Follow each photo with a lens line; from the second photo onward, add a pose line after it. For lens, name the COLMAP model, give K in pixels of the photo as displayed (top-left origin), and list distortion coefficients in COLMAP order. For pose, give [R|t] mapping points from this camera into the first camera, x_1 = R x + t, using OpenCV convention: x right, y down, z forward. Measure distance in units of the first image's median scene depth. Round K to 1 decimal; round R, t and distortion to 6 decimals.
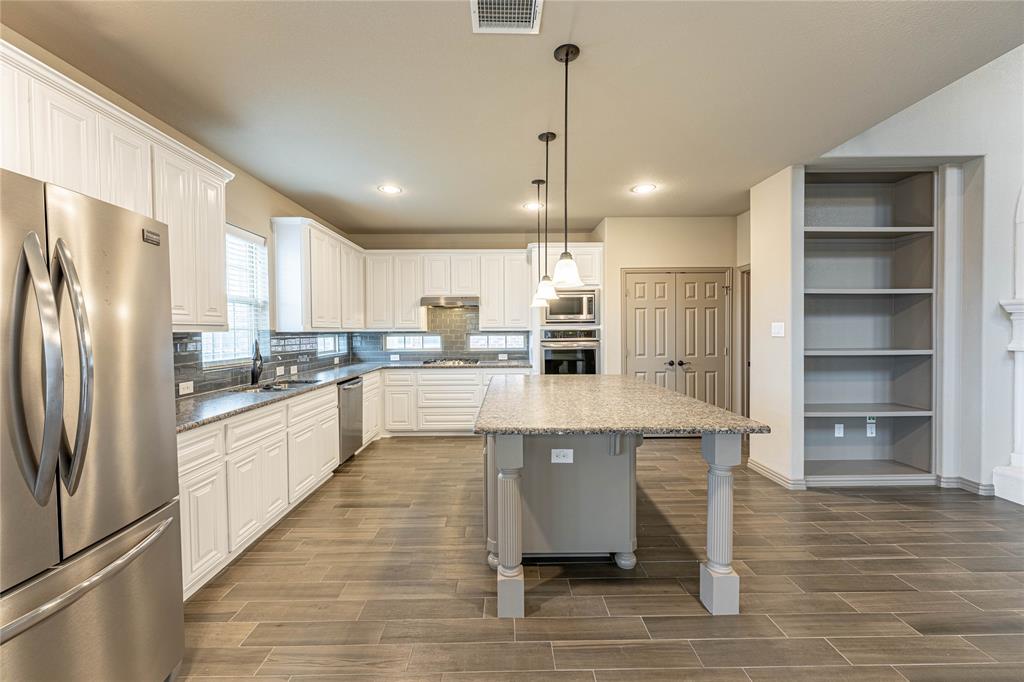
lens RADIAL K [[407.6, 0, 508.5], [0, 407.6, 338.1], [0, 0, 1]] dist [0.000164, -0.000093]
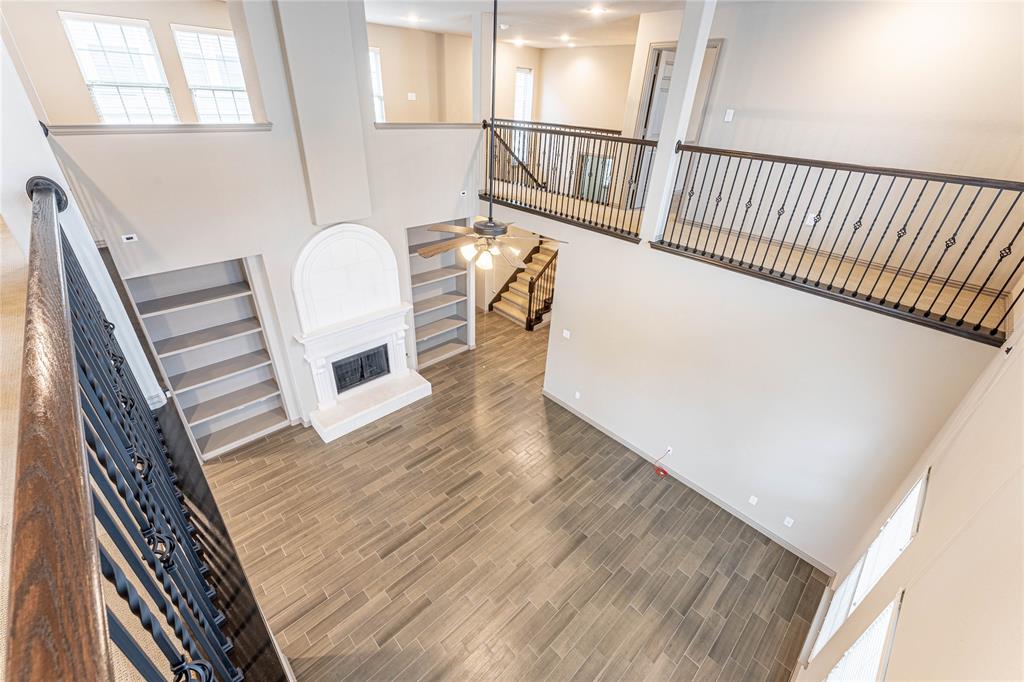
lens RADIAL K [[420.6, 0, 508.0], [0, 420.6, 339.0], [0, 0, 1]] dist [0.000726, -0.000070]
pose [[0.731315, -0.304587, 0.610250, 0.640820], [-0.036566, 0.875947, 0.481020, -0.776679], [-0.681059, -0.374091, 0.629455, -0.586302]]
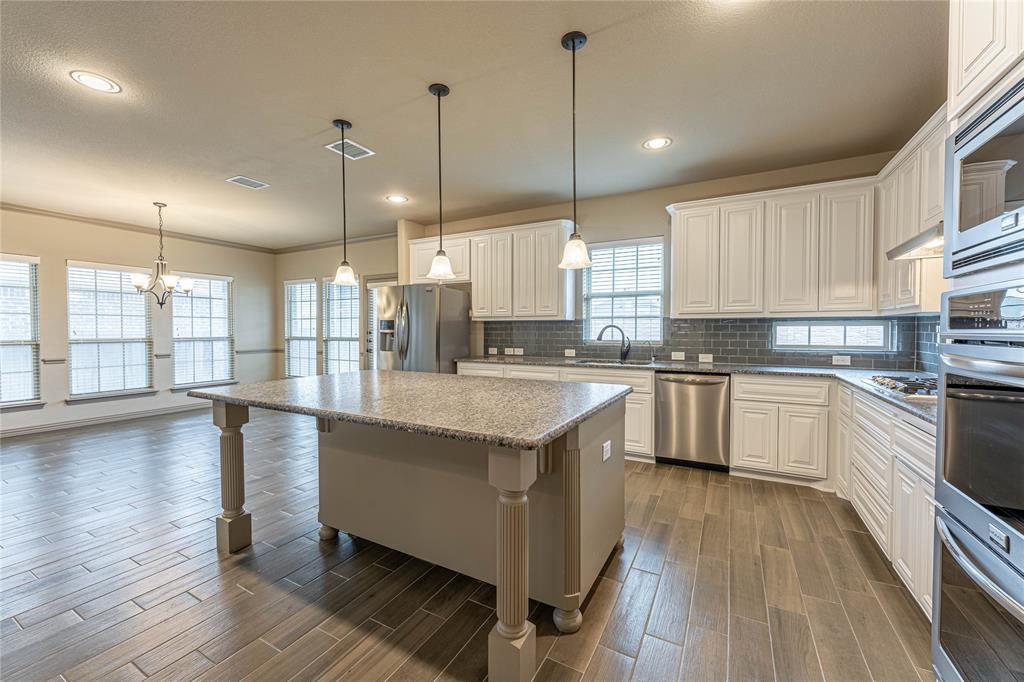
lens RADIAL K [[407.5, 0, 509.8], [0, 407.5, 338.0], [0, 0, 1]] dist [0.011962, -0.000028]
pose [[-0.491469, 0.026795, -0.870483, 0.566825], [-0.011309, 0.999246, 0.037144, -0.000105], [0.870822, 0.028100, -0.490795, 1.127957]]
